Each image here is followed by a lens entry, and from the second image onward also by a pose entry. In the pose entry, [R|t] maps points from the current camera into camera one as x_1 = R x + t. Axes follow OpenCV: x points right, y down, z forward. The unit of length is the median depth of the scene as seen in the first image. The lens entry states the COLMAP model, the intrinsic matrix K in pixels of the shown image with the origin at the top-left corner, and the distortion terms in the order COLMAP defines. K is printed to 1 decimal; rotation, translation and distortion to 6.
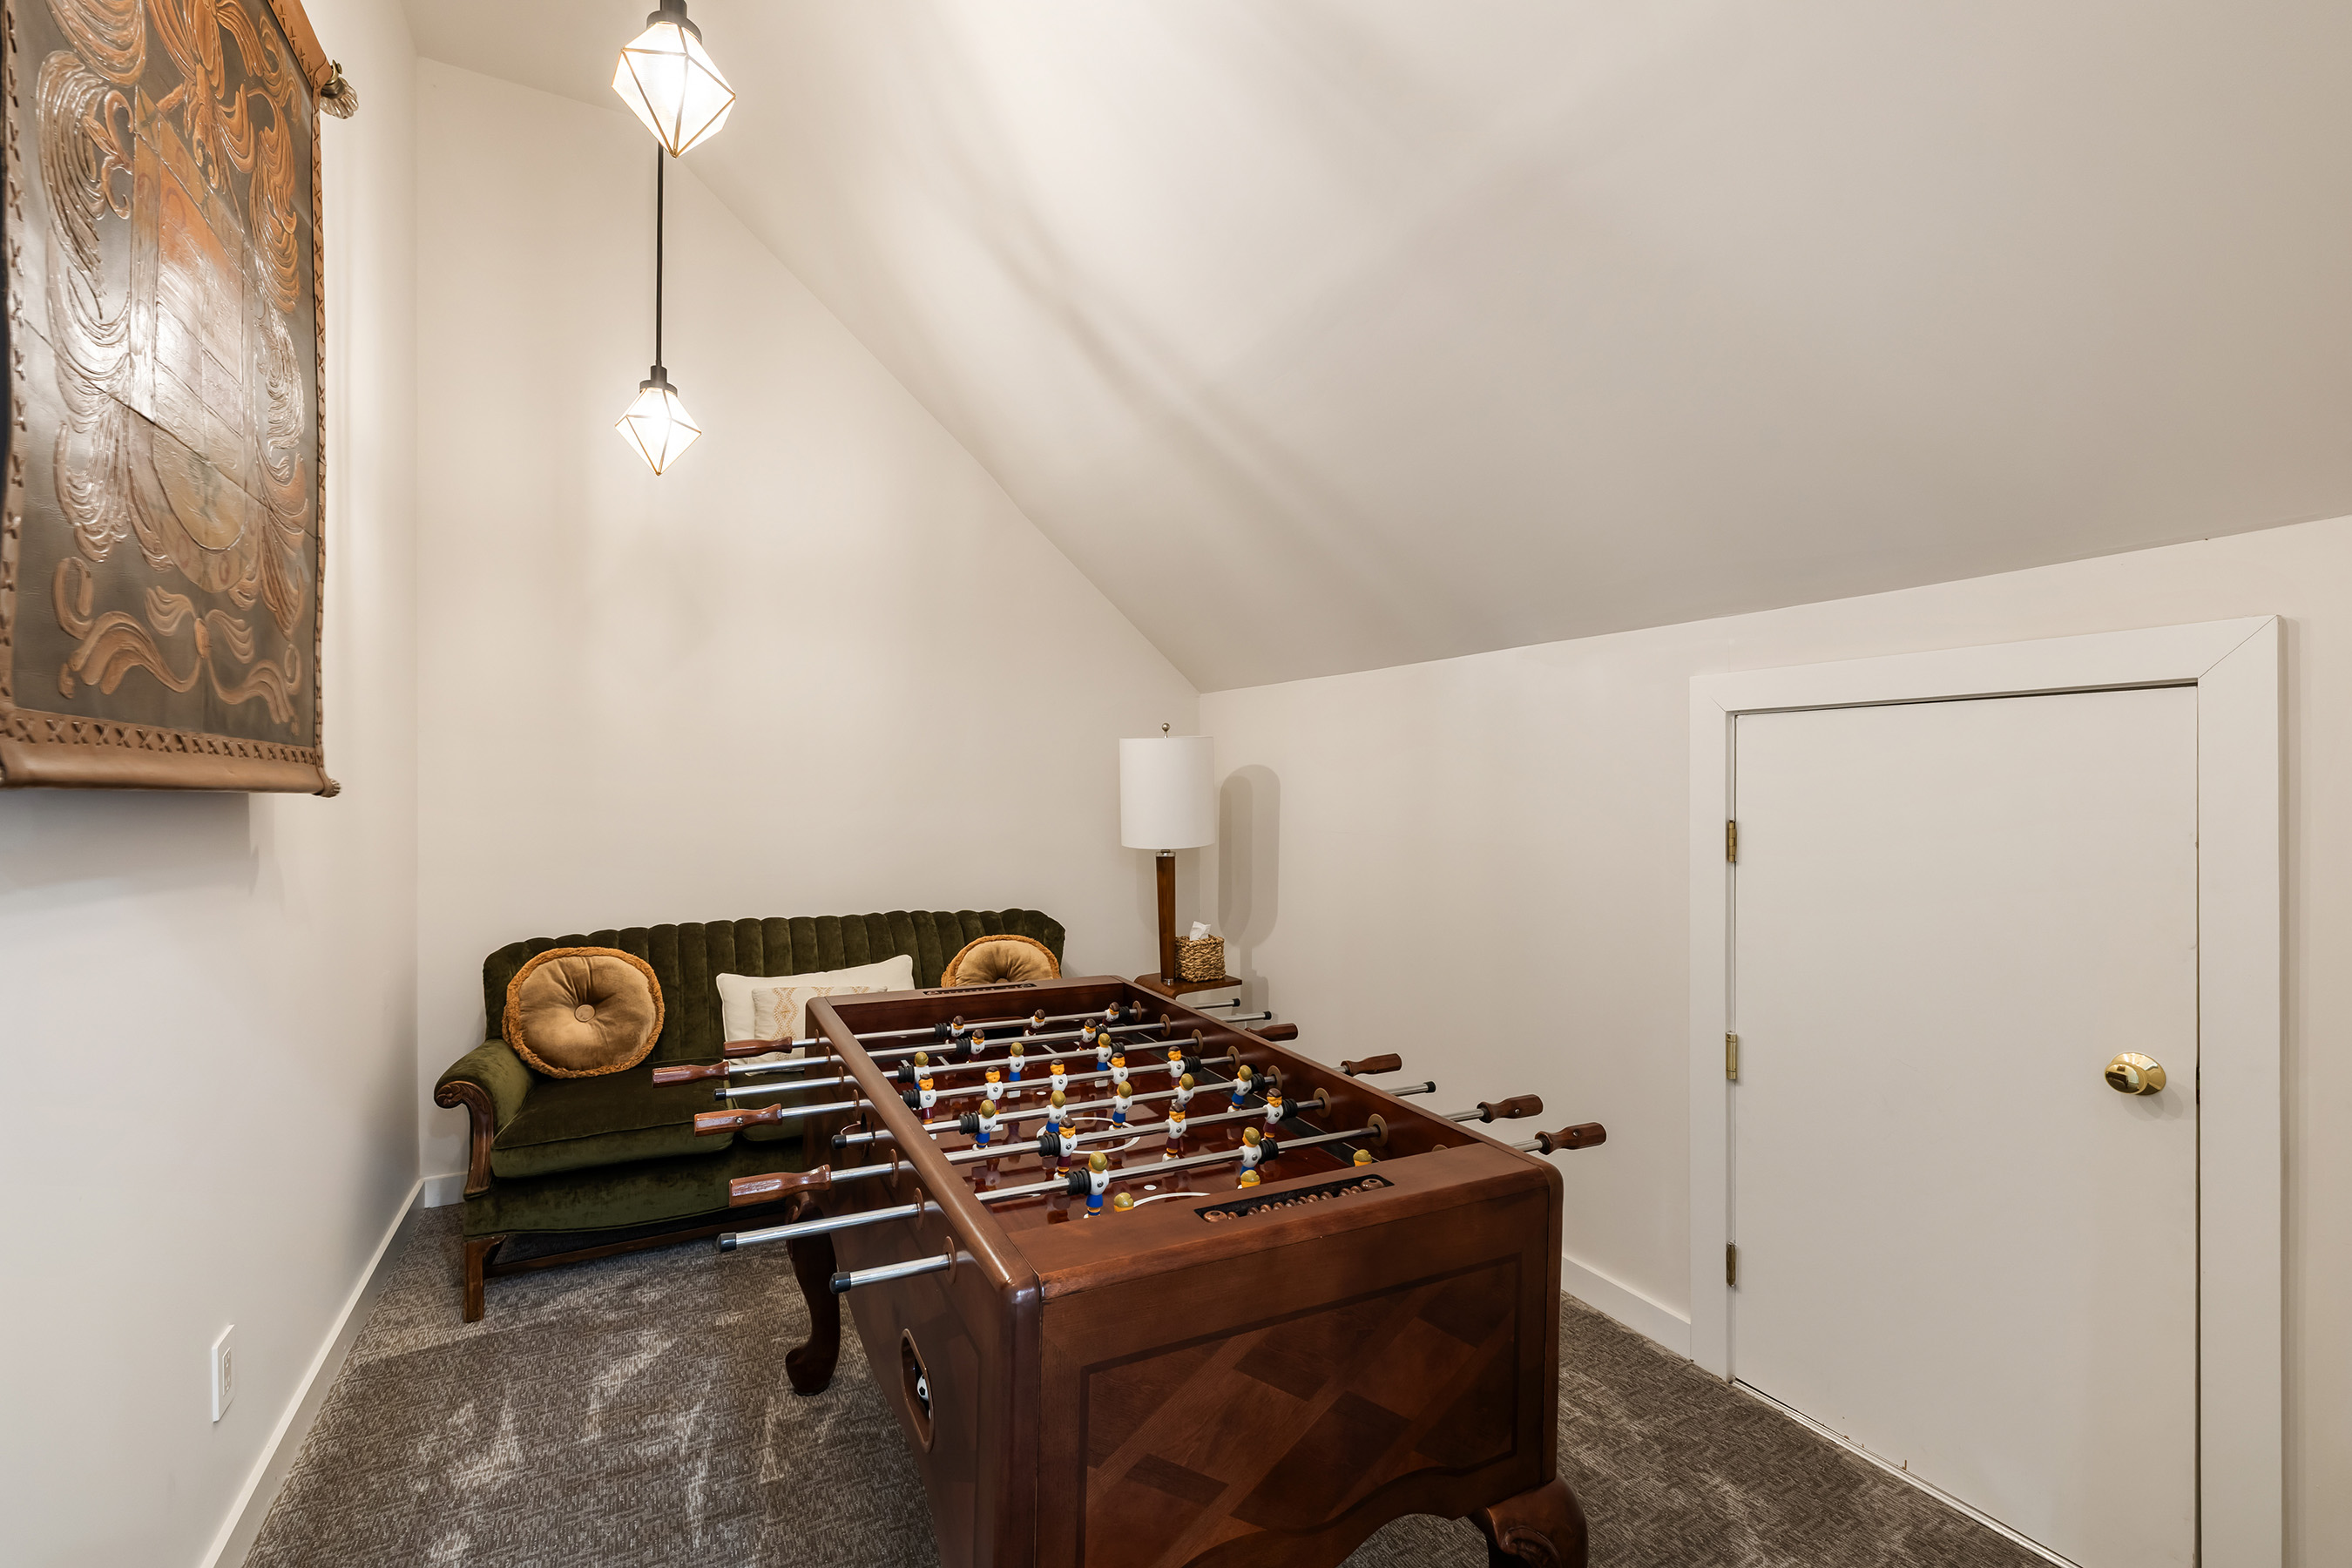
lens RADIAL K [[986.9, 0, 1171.8], [0, 986.9, 791.3], [0, 0, 1]] dist [0.001333, 0.000132]
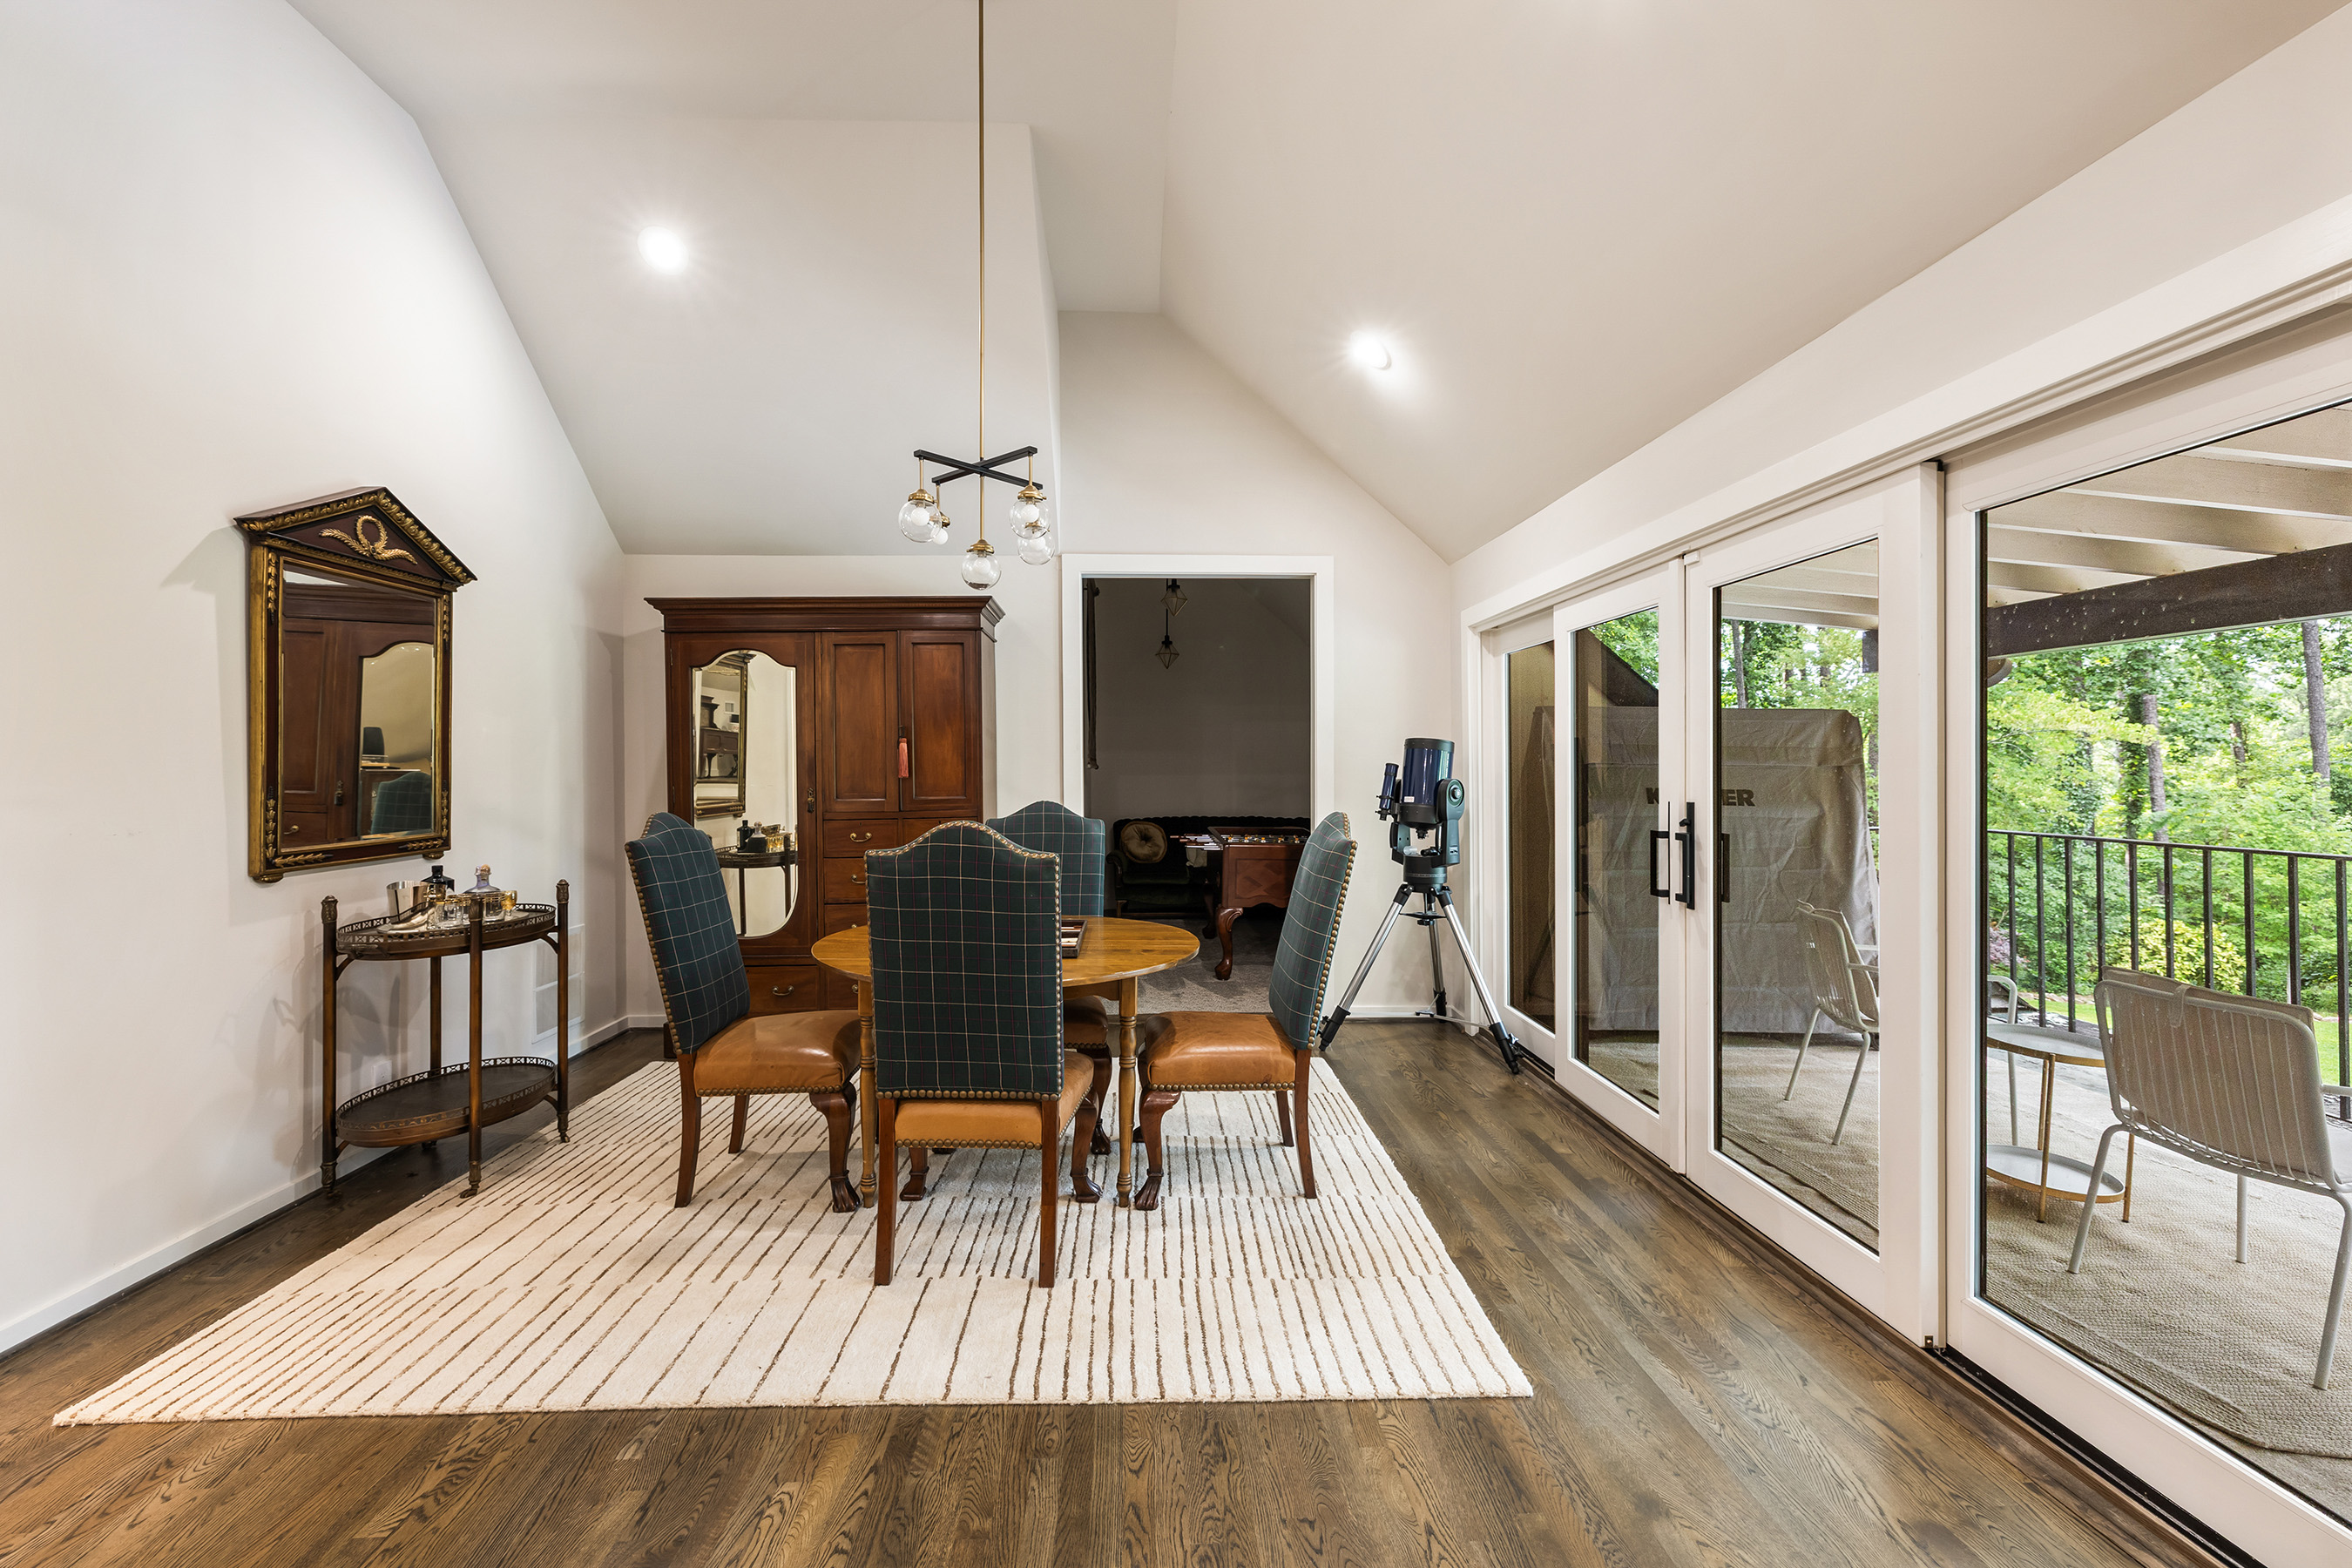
lens RADIAL K [[986.9, 0, 1174.1], [0, 986.9, 773.3], [0, 0, 1]] dist [0.001333, 0.000132]
pose [[0.904568, -0.003225, -0.426316, 0.779611], [0.003143, 0.999995, -0.000897, 0.014530], [0.426317, -0.000529, 0.904574, -1.694923]]
